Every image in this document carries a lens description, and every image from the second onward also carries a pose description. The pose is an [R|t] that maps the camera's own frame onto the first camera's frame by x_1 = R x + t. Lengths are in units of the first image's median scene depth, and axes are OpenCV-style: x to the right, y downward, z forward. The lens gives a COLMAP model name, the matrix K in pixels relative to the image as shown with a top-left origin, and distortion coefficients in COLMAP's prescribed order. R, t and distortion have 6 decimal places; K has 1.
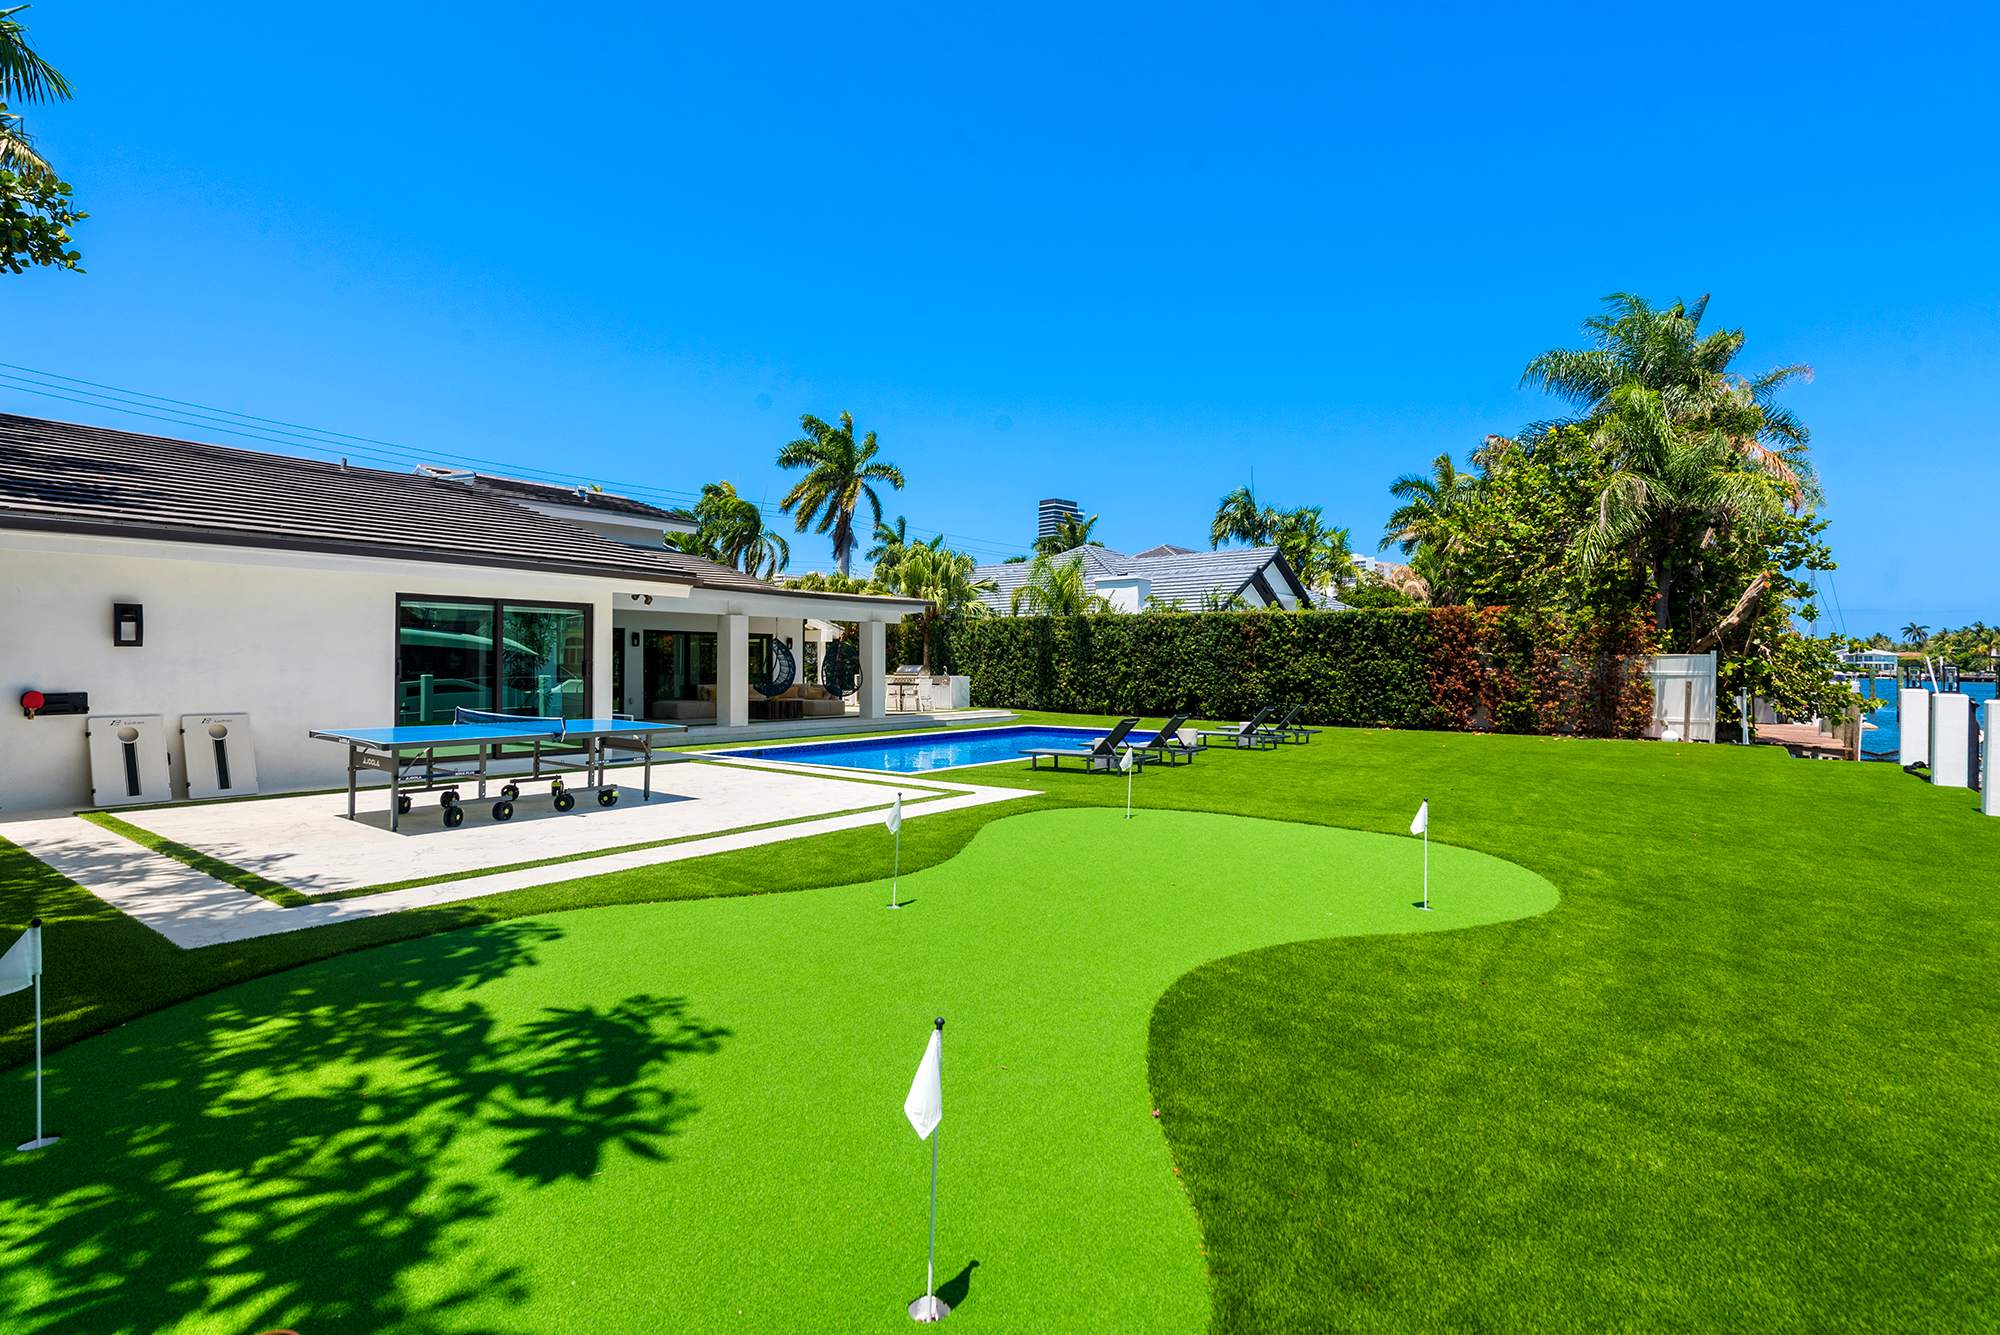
lens RADIAL K [[966.0, 0, 987.1], [0, 966.0, 669.0], [0, 0, 1]] dist [0.003502, 0.000196]
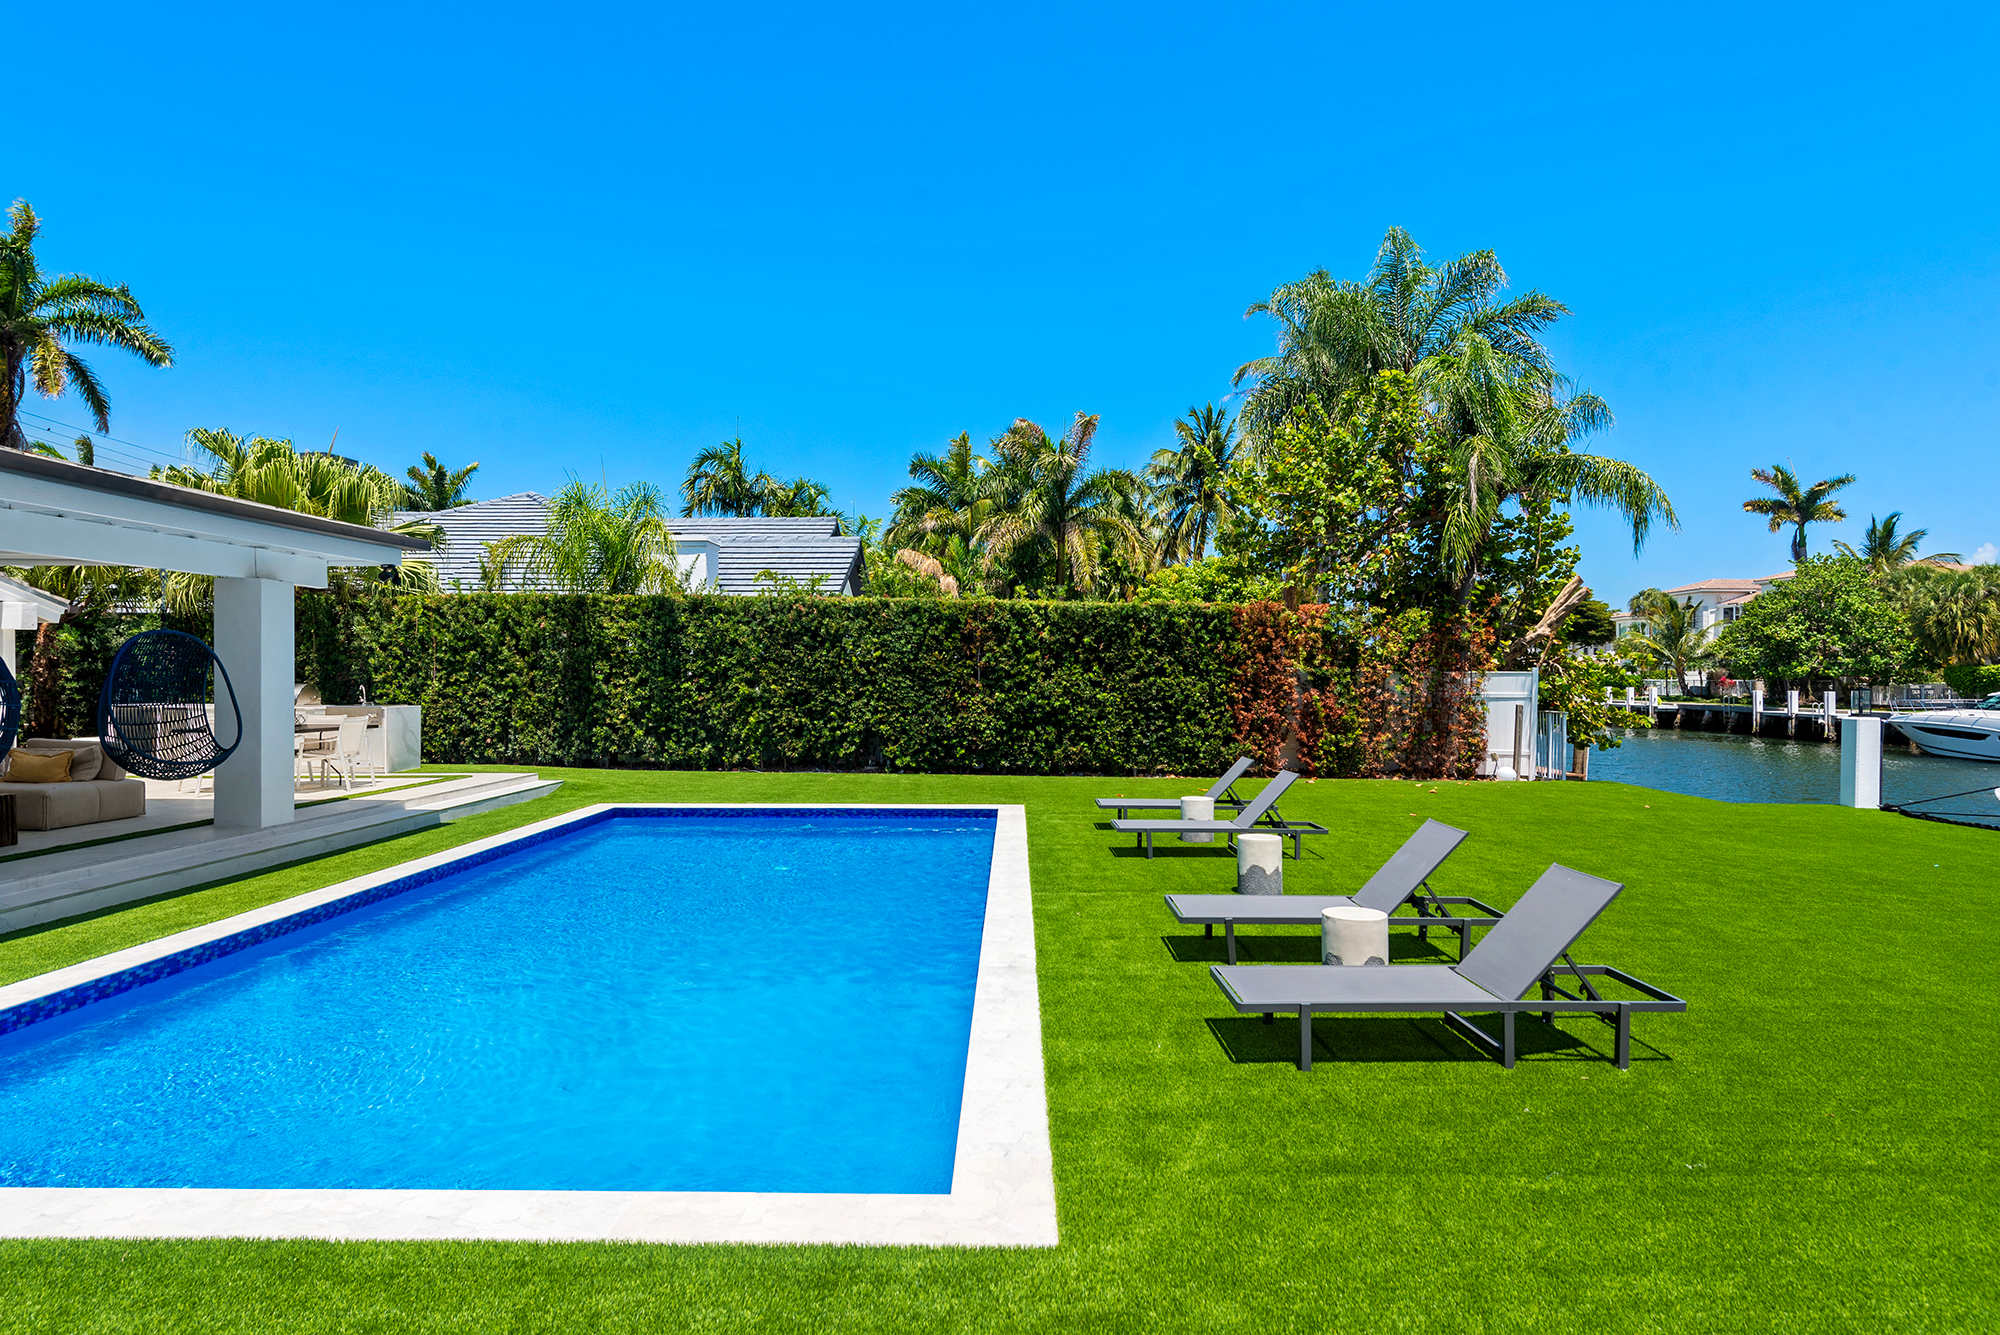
lens RADIAL K [[1059.2, 0, 1012.6], [0, 1059.2, 671.9], [0, 0, 1]] dist [-0.000315, -0.001225]
pose [[0.798946, 0.003500, 0.601393, -0.124196], [-0.000046, 0.999983, -0.005758, -0.008009], [-0.601403, 0.004572, 0.798933, 0.443847]]
